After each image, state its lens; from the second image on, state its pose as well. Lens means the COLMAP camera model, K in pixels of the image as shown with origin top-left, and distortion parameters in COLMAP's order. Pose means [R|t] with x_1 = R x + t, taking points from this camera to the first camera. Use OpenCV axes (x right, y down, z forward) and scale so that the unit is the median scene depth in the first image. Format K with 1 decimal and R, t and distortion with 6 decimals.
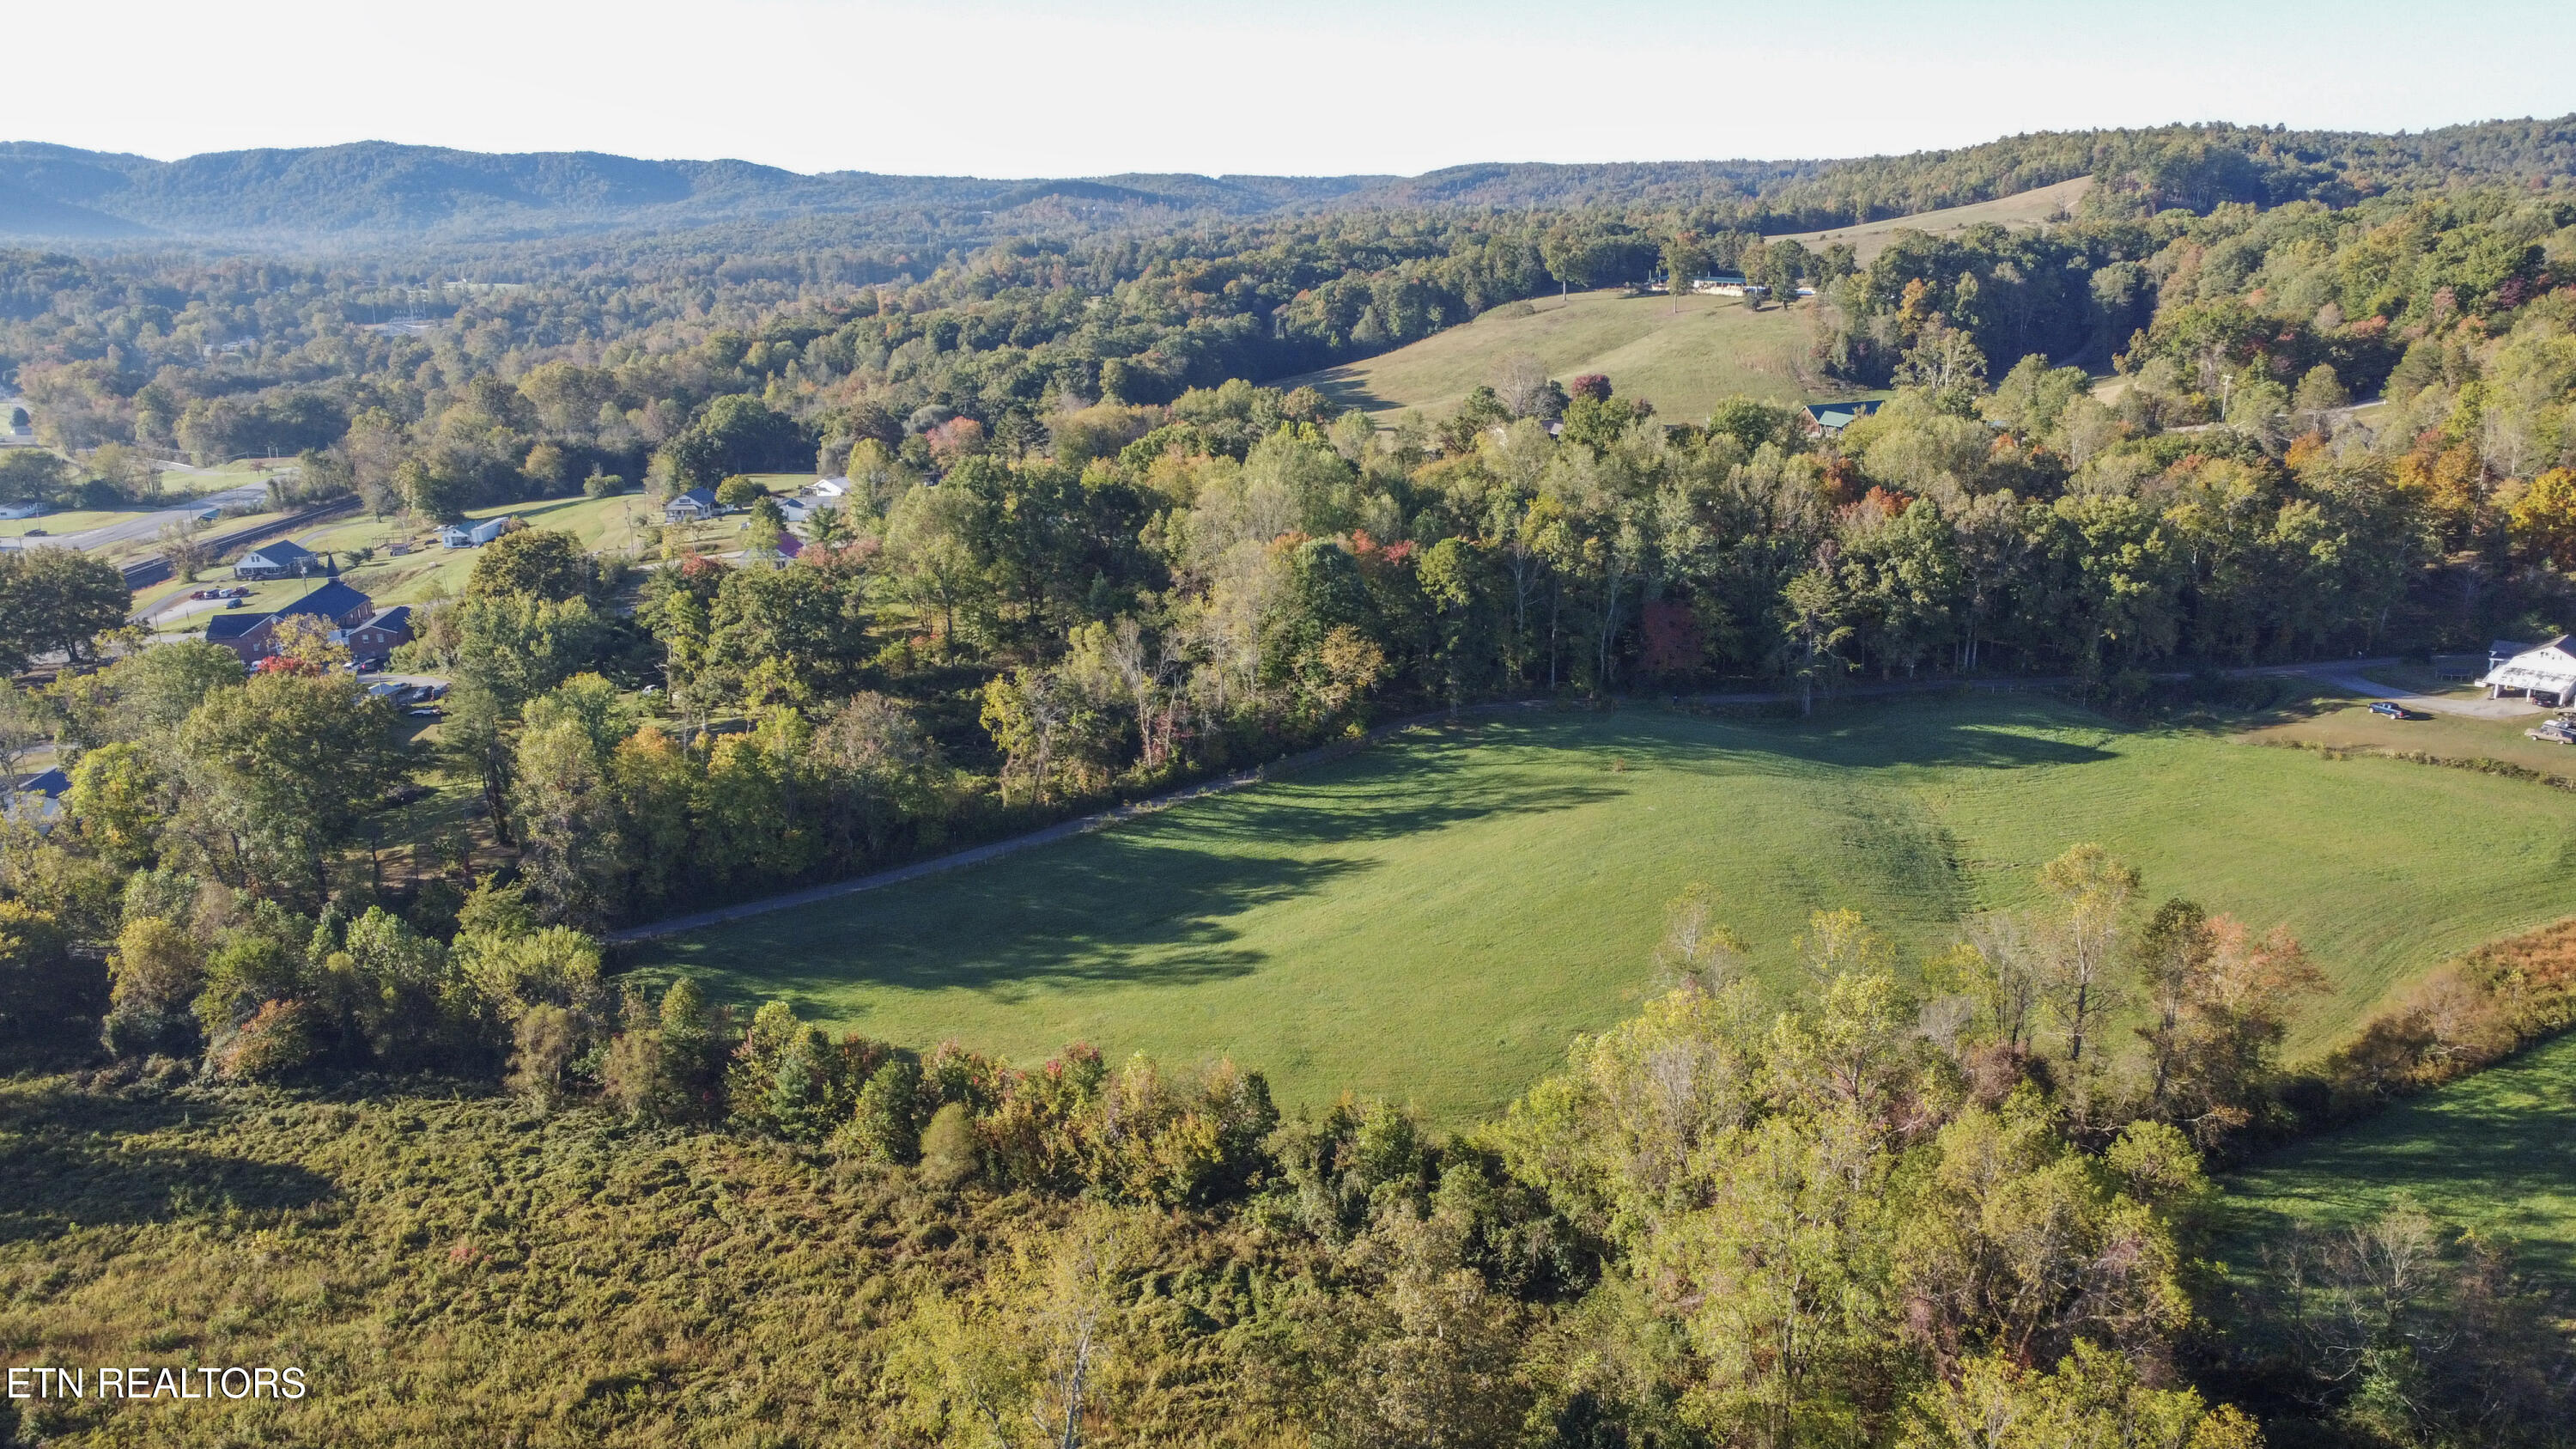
lens RADIAL K [[1909.3, 0, 1288.0], [0, 1909.3, 724.5], [0, 0, 1]] dist [-0.150240, 0.241843]
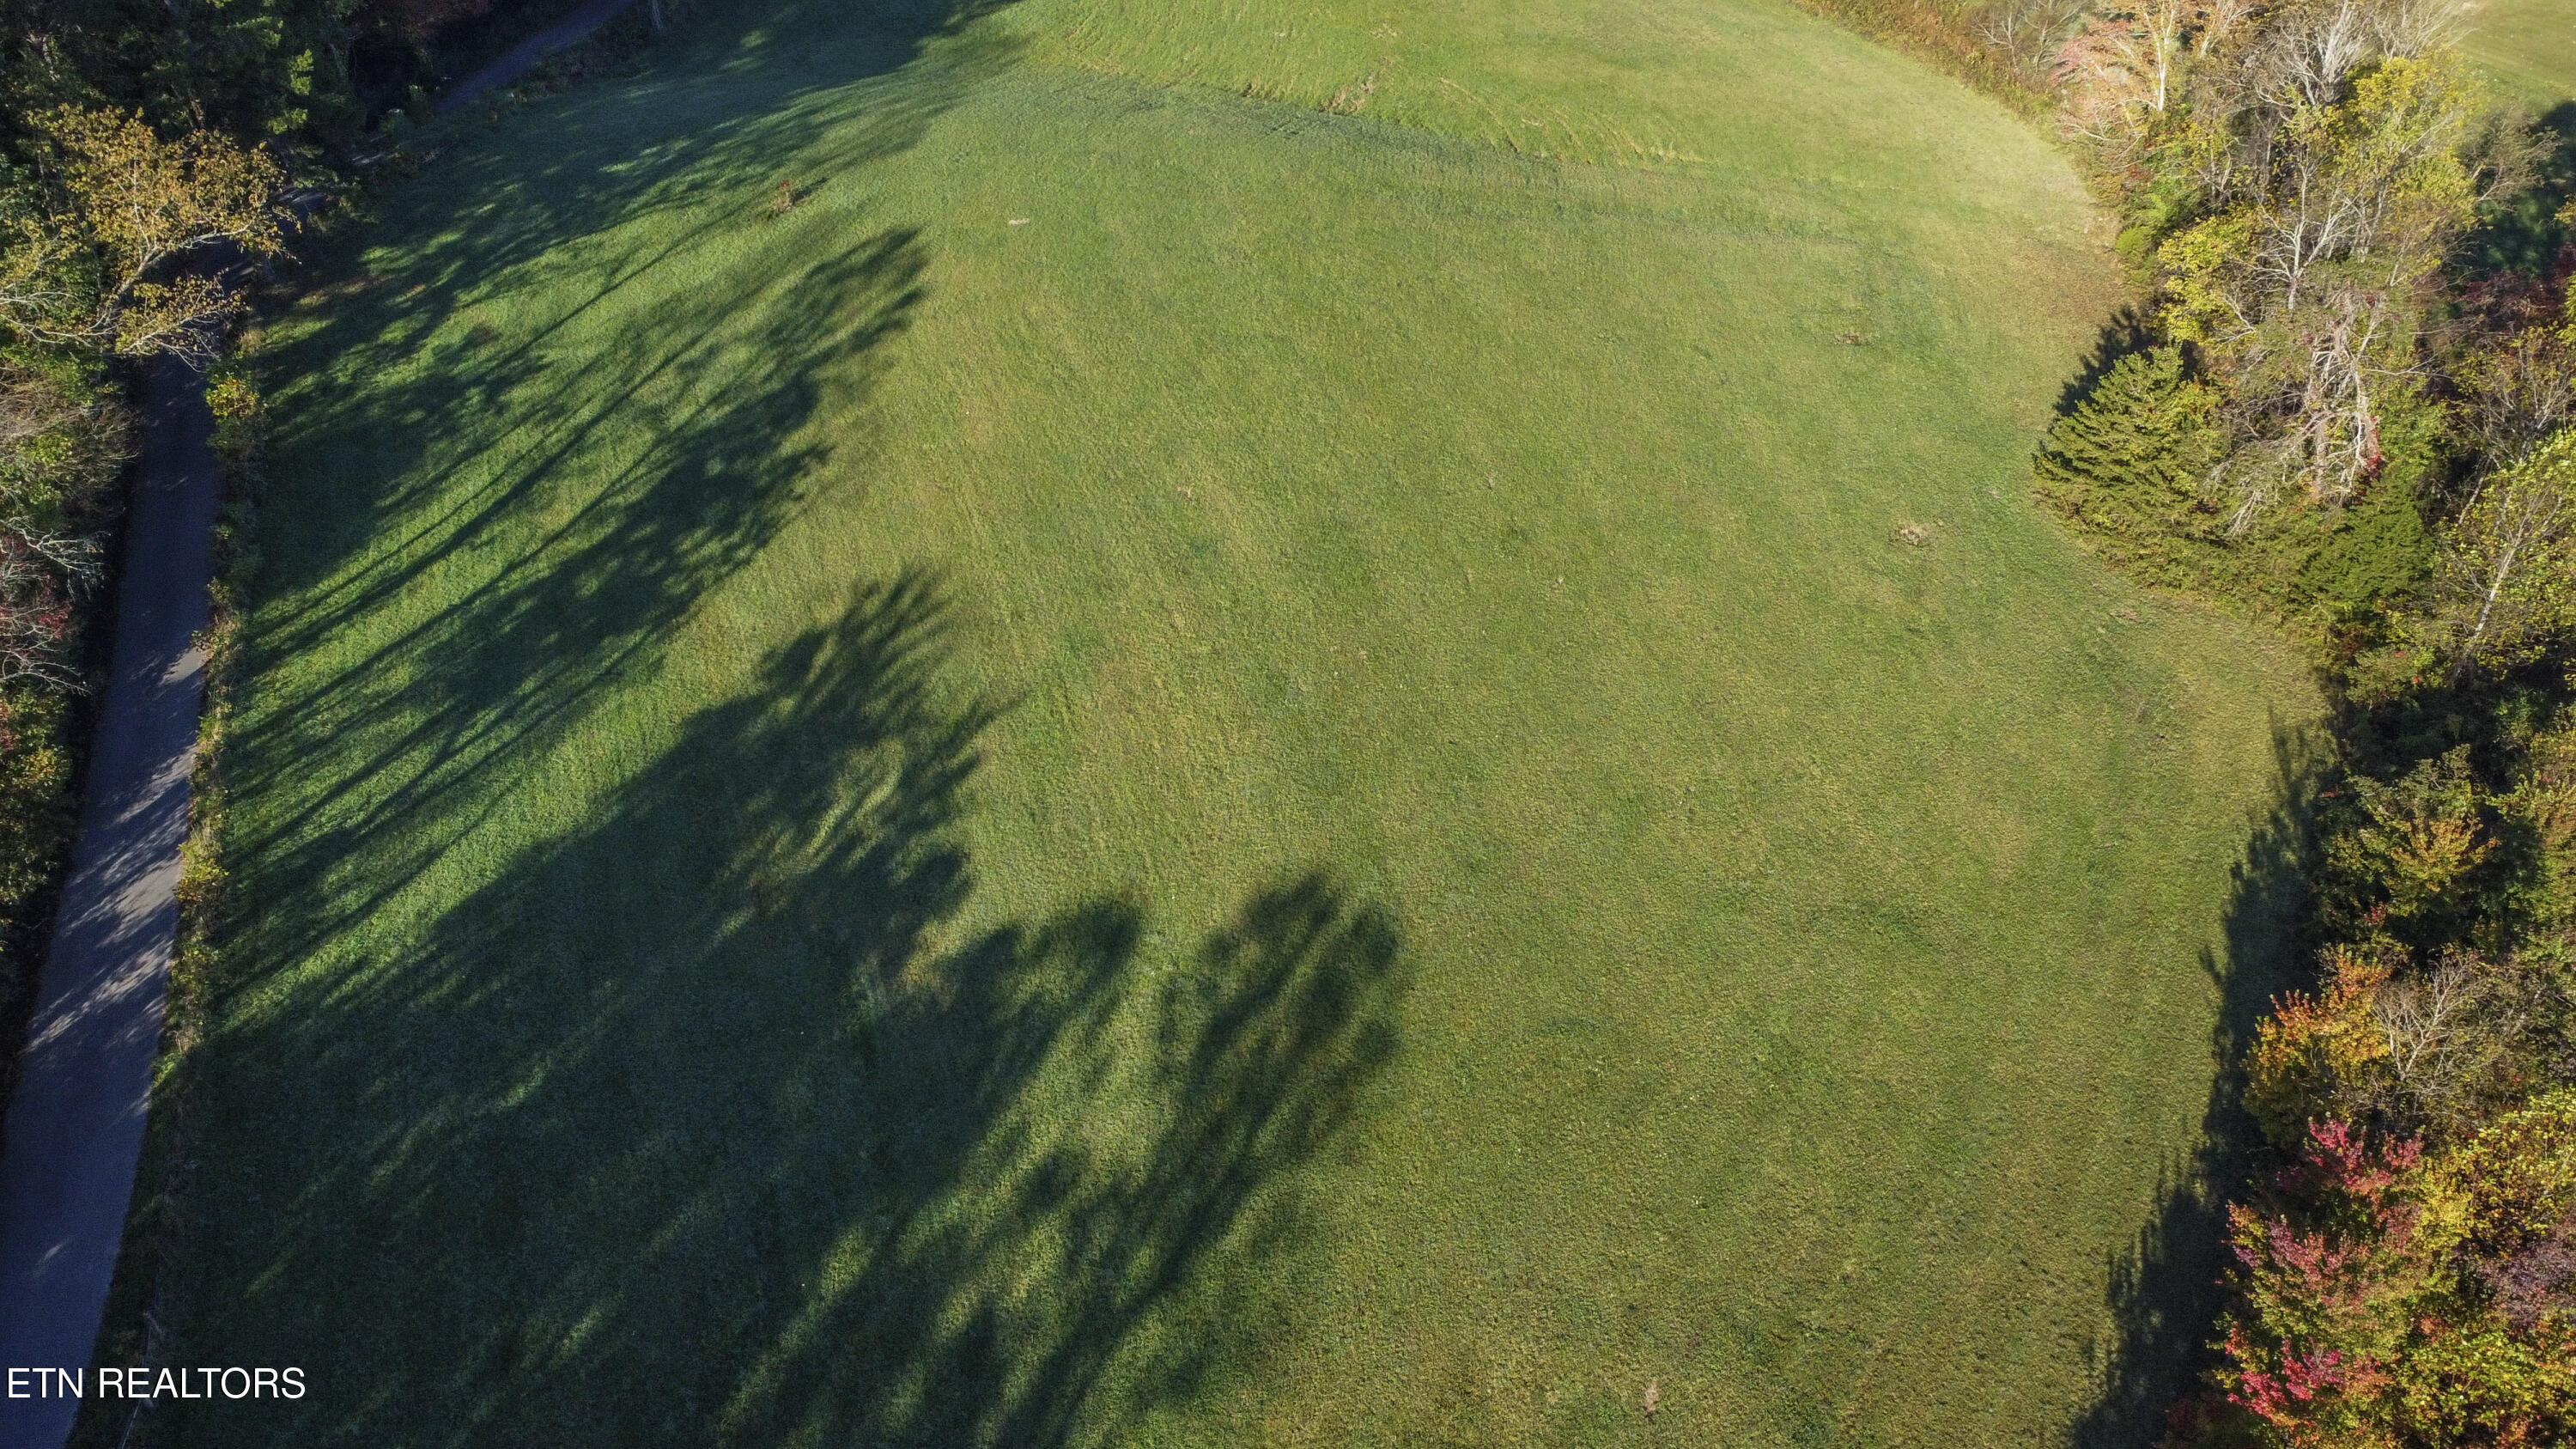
lens RADIAL K [[1909.3, 0, 1288.0], [0, 1909.3, 724.5], [0, 0, 1]] dist [-0.150240, 0.241843]
pose [[0.266356, -0.572267, 0.775606, -0.091691], [0.258688, 0.817596, 0.514410, -0.031217], [-0.928512, 0.063624, 0.365811, 0.271469]]
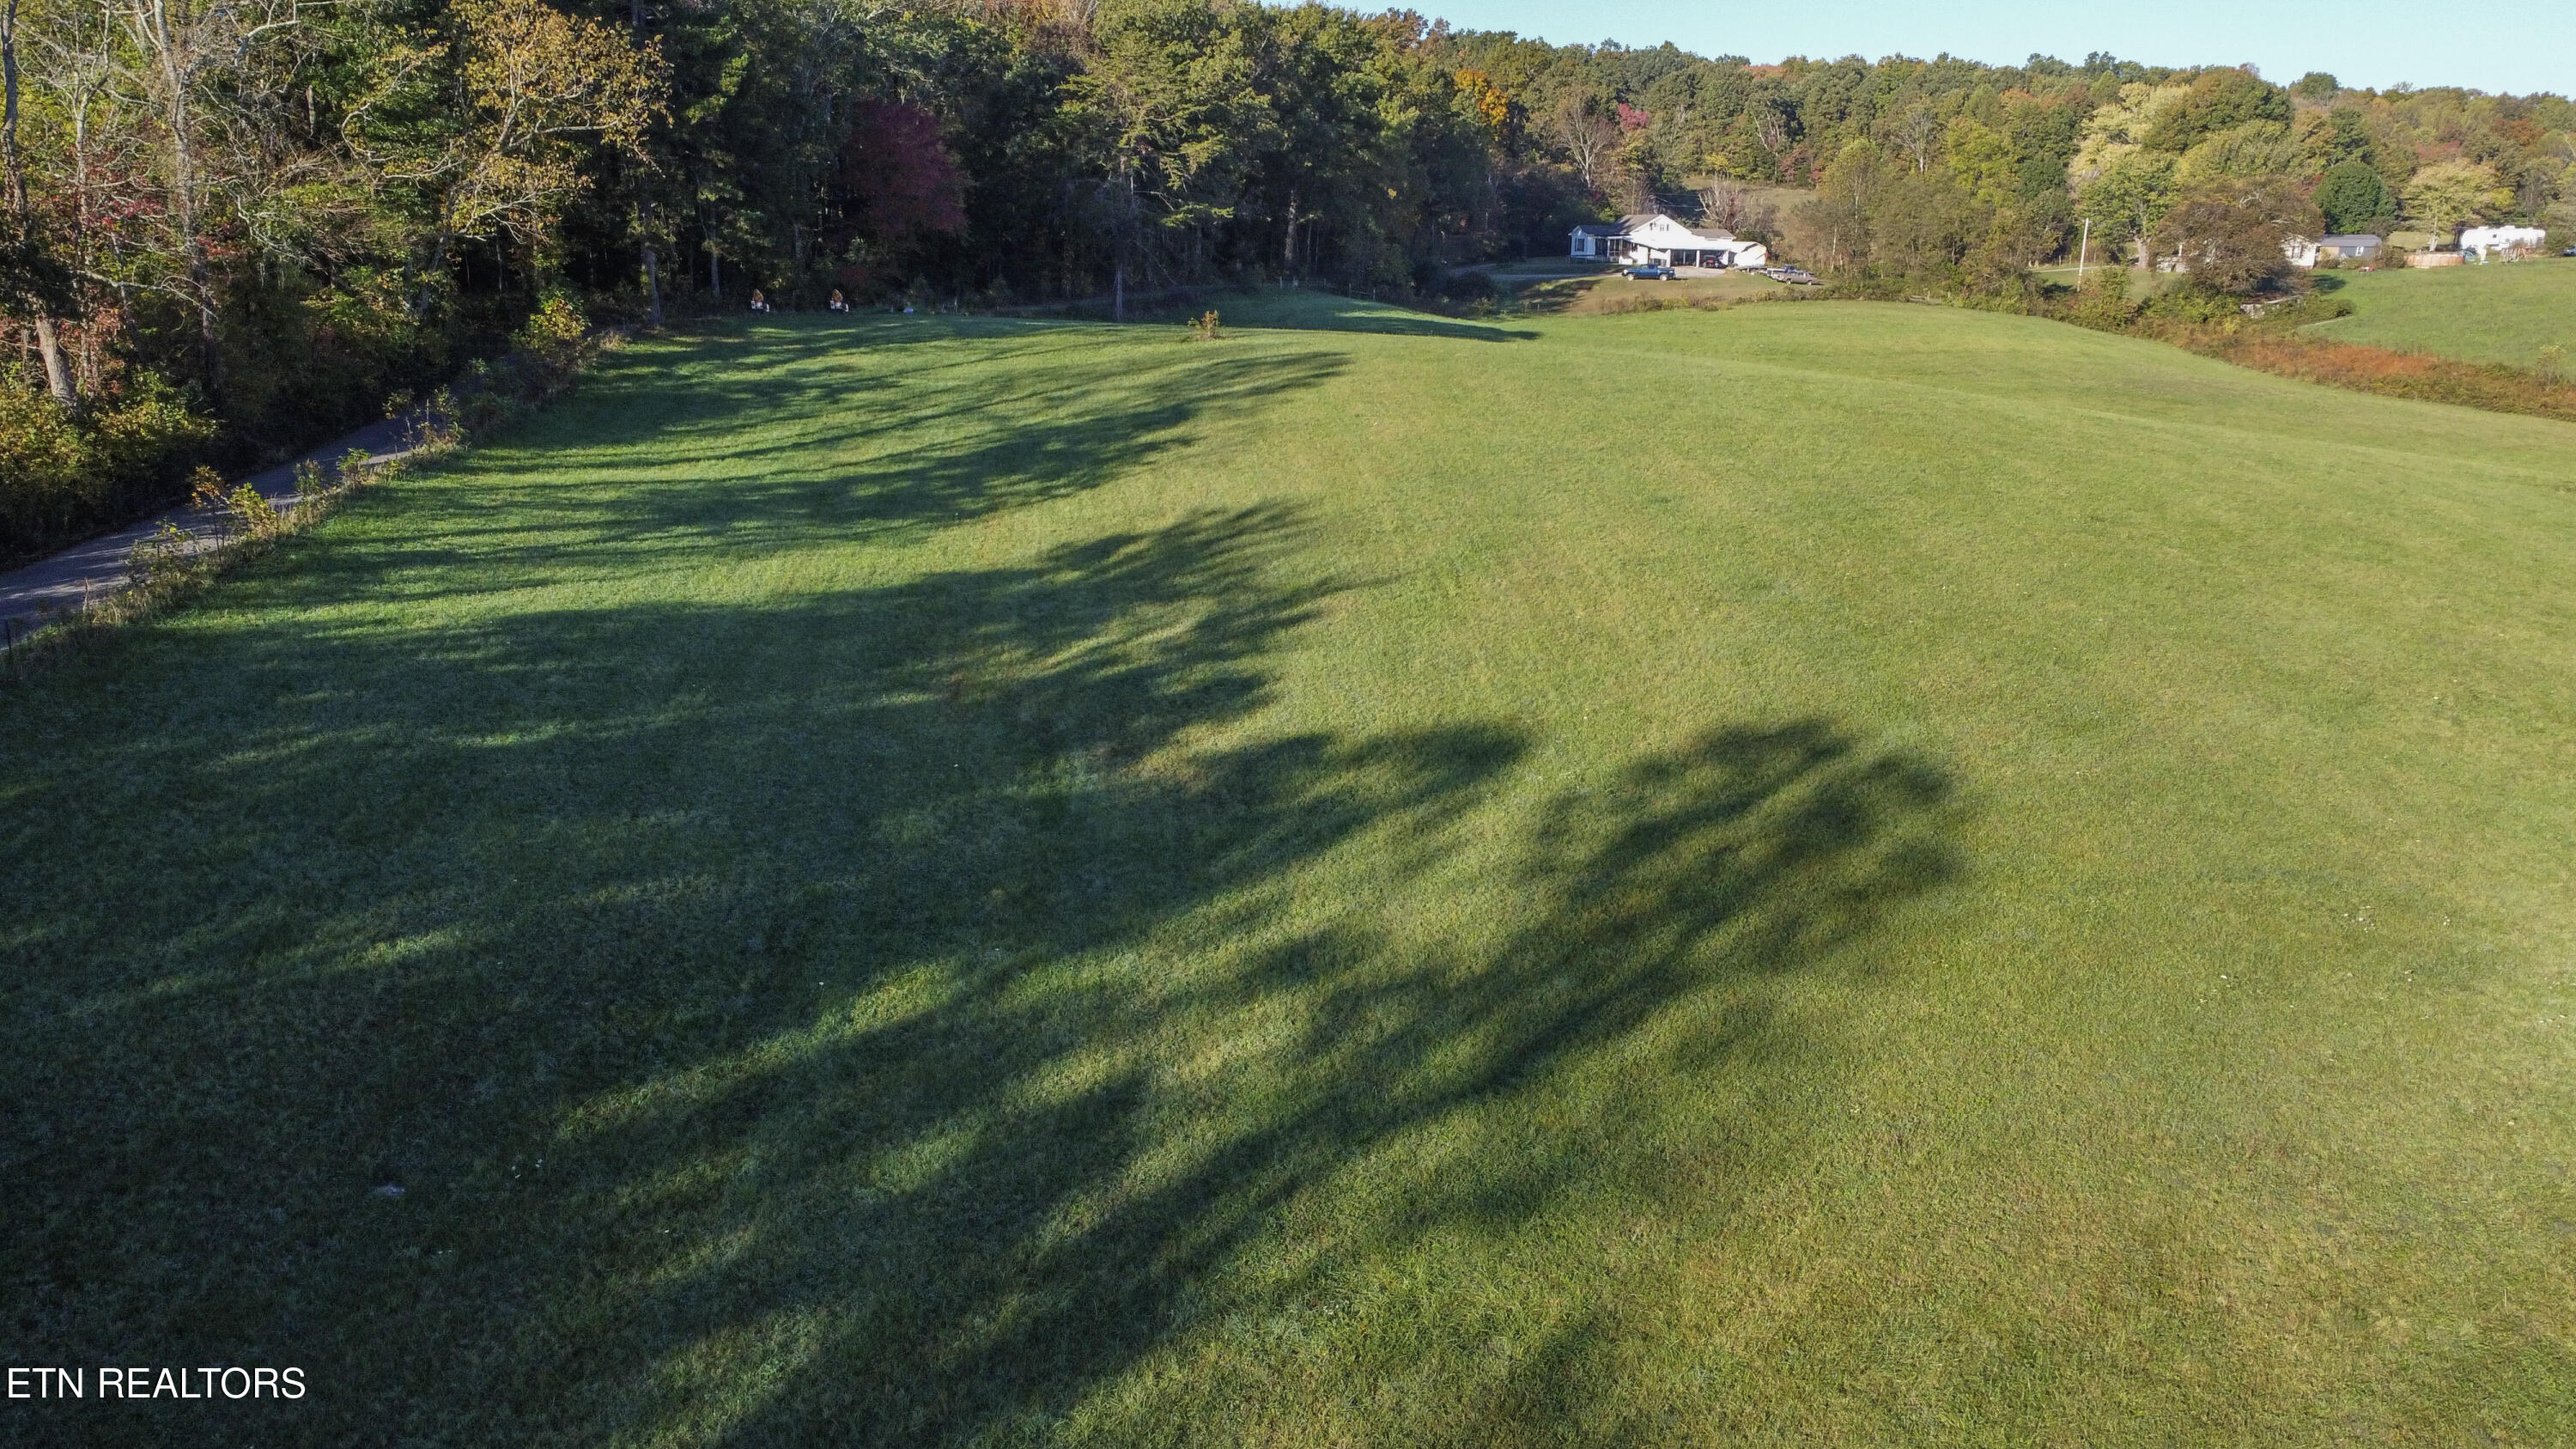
lens RADIAL K [[1900.7, 0, 1292.3], [0, 1900.7, 782.2], [0, 0, 1]] dist [-0.200168, 0.317864]
pose [[0.493206, -0.216433, 0.842559, -0.075535], [0.211389, 0.969342, 0.125260, 0.027192], [-0.843838, 0.116329, 0.523837, 0.293474]]
